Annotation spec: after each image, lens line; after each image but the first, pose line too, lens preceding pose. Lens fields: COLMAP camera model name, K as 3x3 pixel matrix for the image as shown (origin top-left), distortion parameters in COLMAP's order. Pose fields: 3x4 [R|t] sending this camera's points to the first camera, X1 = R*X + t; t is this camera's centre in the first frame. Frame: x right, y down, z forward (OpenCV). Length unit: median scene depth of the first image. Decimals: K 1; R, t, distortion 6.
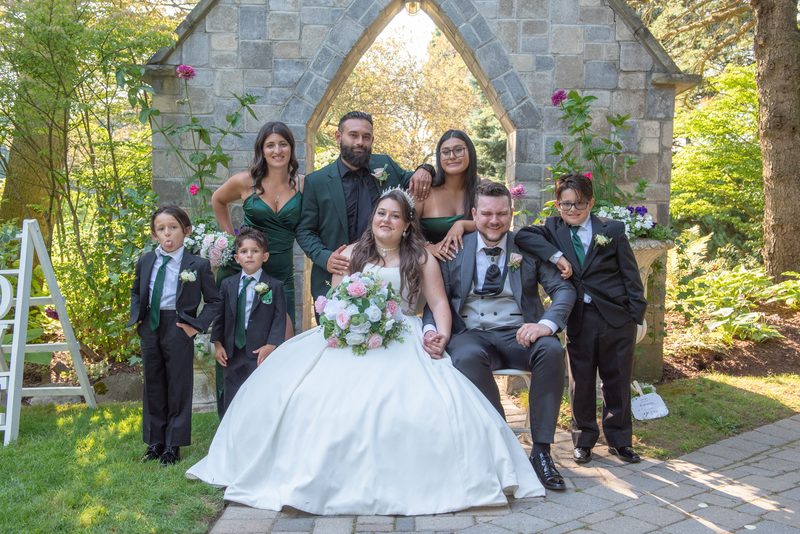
lens RADIAL K [[862.4, 0, 407.5], [0, 862.4, 265.5], [0, 0, 1]] dist [0.045748, 0.000000]
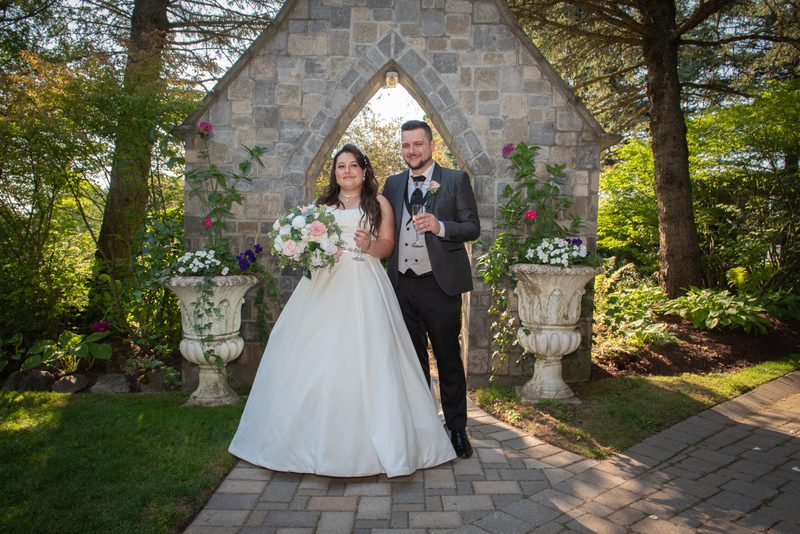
lens RADIAL K [[600.7, 0, 392.7], [0, 600.7, 264.0], [0, 0, 1]] dist [-0.059342, 0.003354]
pose [[0.999861, 0.006420, -0.015378, 0.023334], [-0.006854, 0.999574, -0.028360, -0.006213], [0.015189, 0.028462, 0.999479, 0.142533]]
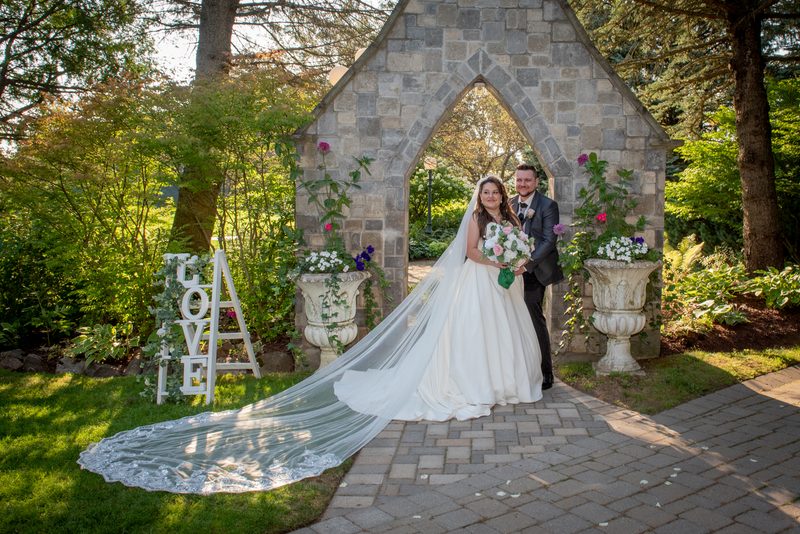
lens RADIAL K [[704.2, 0, 468.3], [0, 704.2, 236.9], [0, 0, 1]] dist [-0.048634, -0.007333]
pose [[0.999900, -0.007090, -0.012247, -0.000272], [0.006855, 0.999793, -0.019144, -0.040643], [0.012381, 0.019058, 0.999742, -0.141546]]
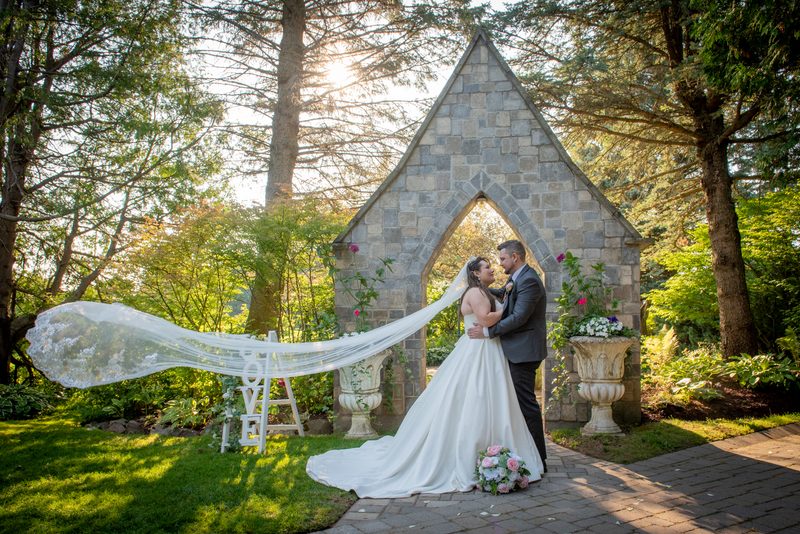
lens RADIAL K [[584.9, 0, 416.5], [0, 584.9, 293.7], [0, 0, 1]] dist [-0.045768, -0.010630]
pose [[0.990312, -0.024715, -0.136640, 0.033403], [0.009607, 0.993870, -0.110139, 0.006287], [0.138524, 0.107760, 0.984479, -0.152050]]
